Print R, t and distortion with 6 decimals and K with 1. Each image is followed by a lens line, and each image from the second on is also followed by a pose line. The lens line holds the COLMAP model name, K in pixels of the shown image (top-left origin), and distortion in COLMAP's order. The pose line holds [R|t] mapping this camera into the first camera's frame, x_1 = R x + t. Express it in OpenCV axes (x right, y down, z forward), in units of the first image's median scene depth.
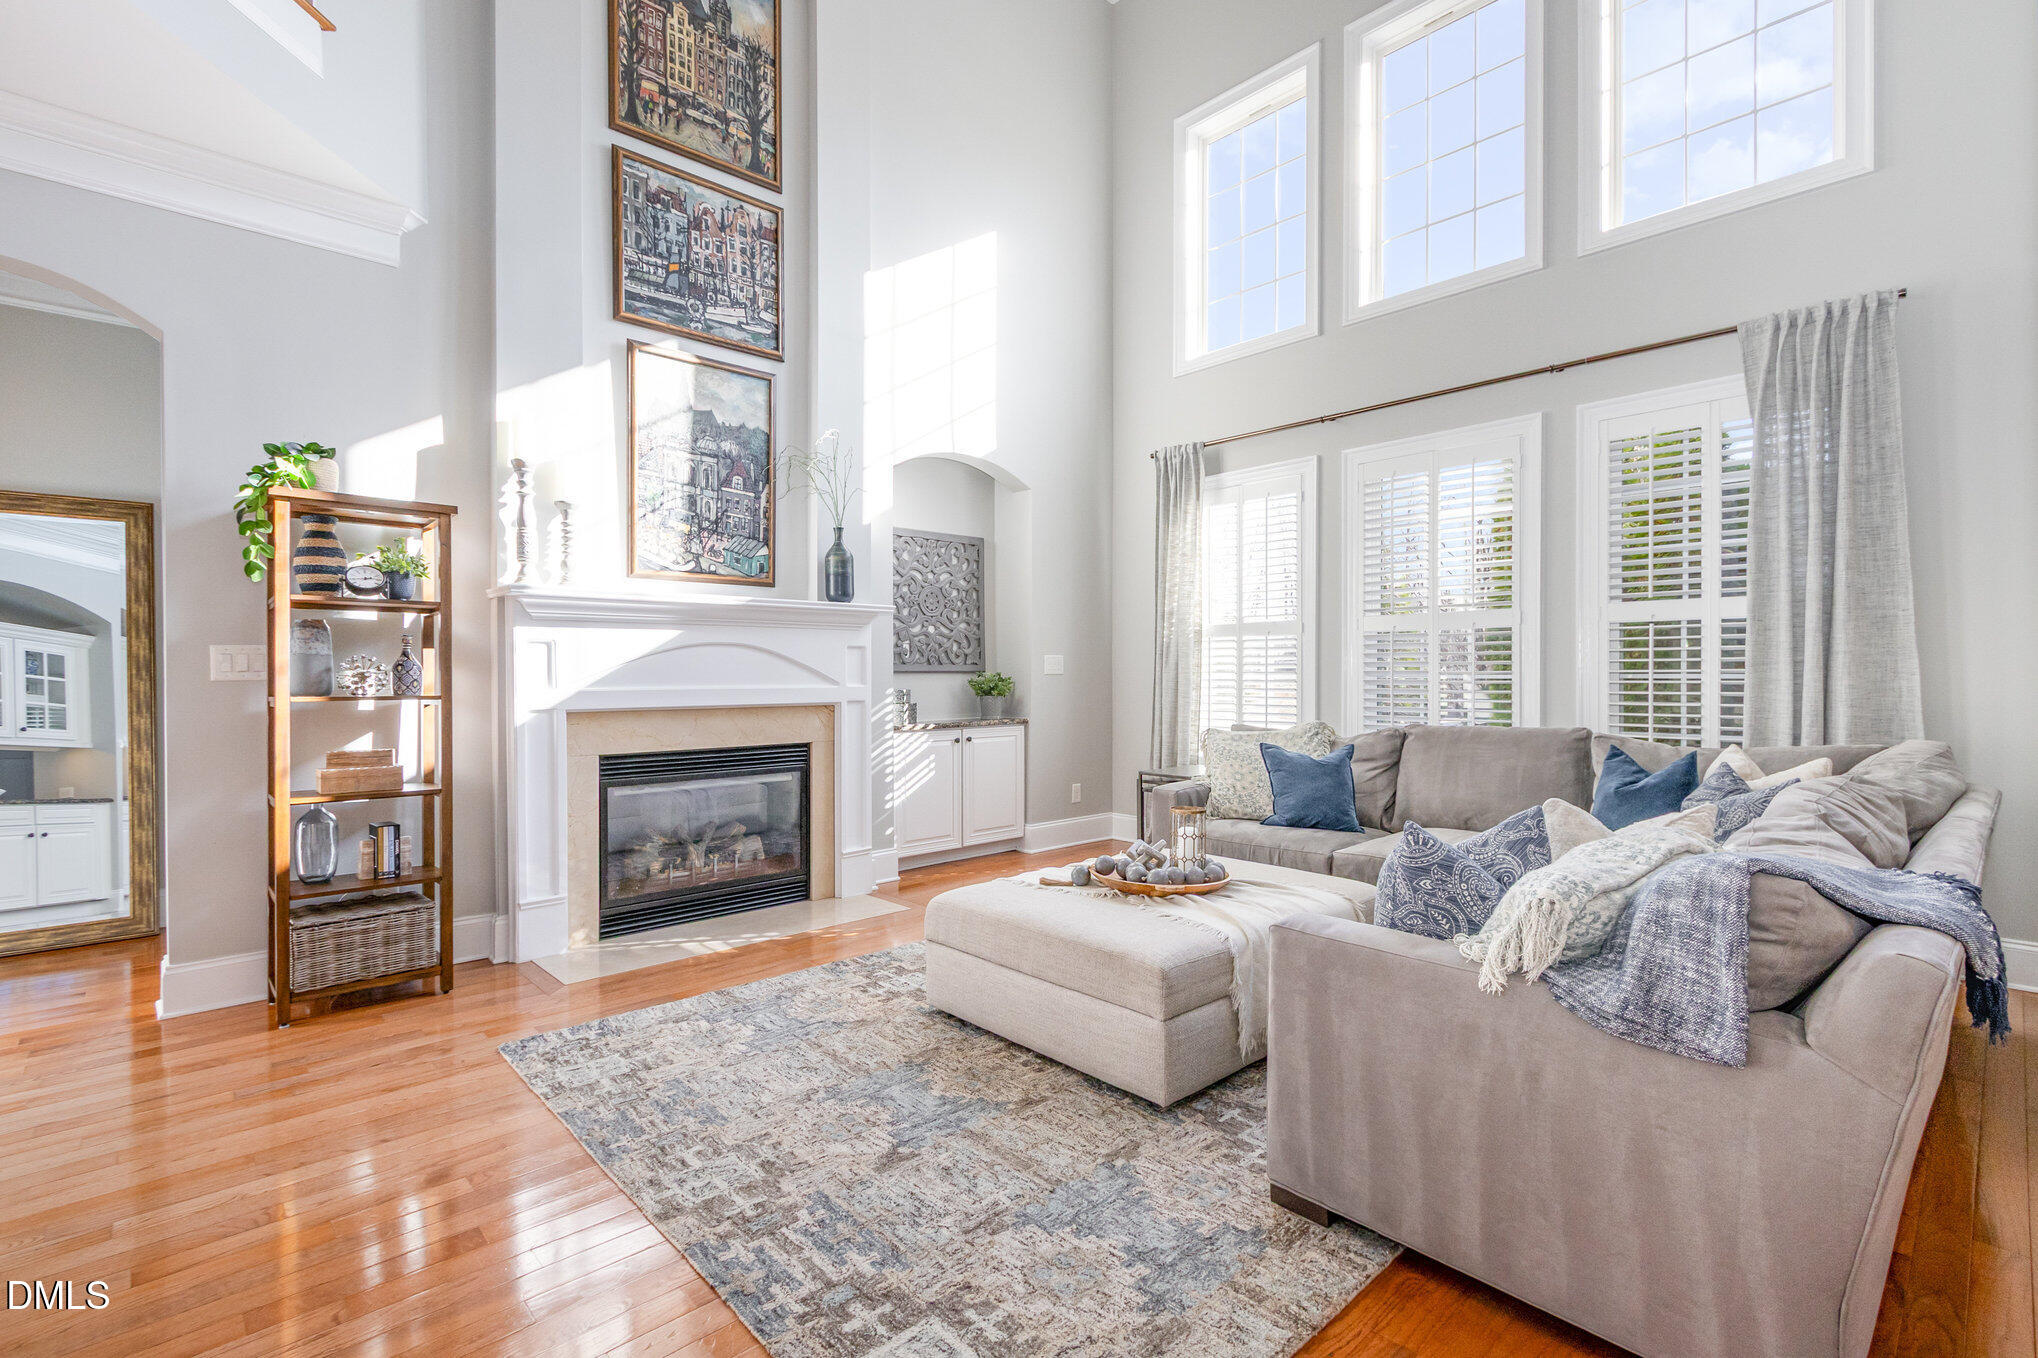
lens RADIAL K [[921.7, 0, 1014.4], [0, 921.7, 687.3], [0, 0, 1]] dist [0.003779, -0.000201]
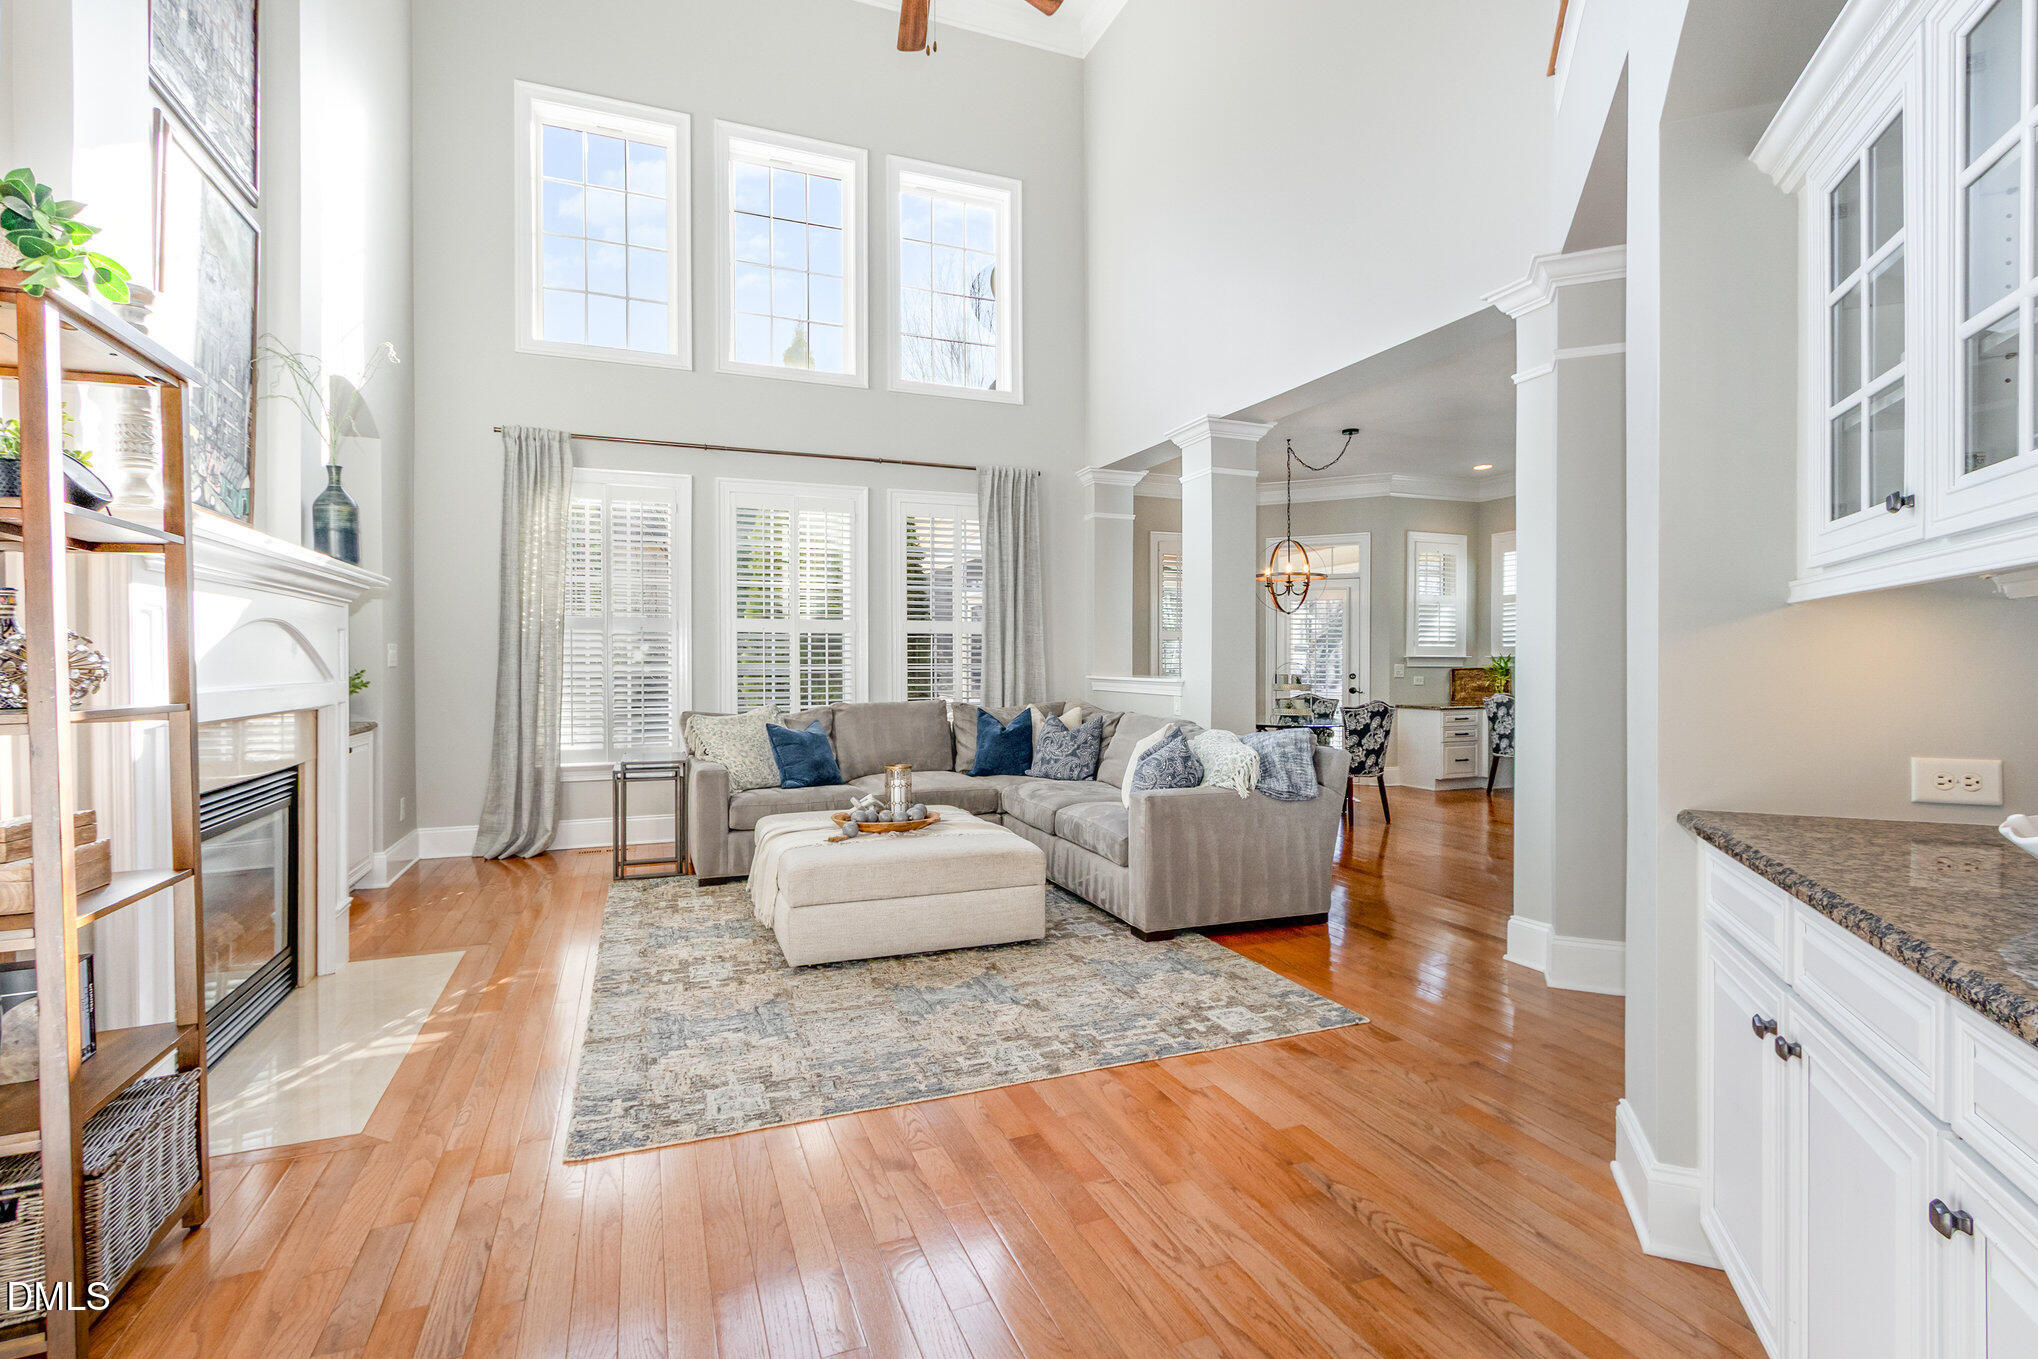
lens RADIAL K [[944.6, 0, 1008.6], [0, 944.6, 684.4], [0, 0, 1]] dist [0.000756, -0.000673]
pose [[0.370336, -0.017492, 0.928733, -0.786685], [0.015054, 0.999804, 0.012828, -0.001946], [-0.928776, 0.009230, 0.370527, 0.260210]]
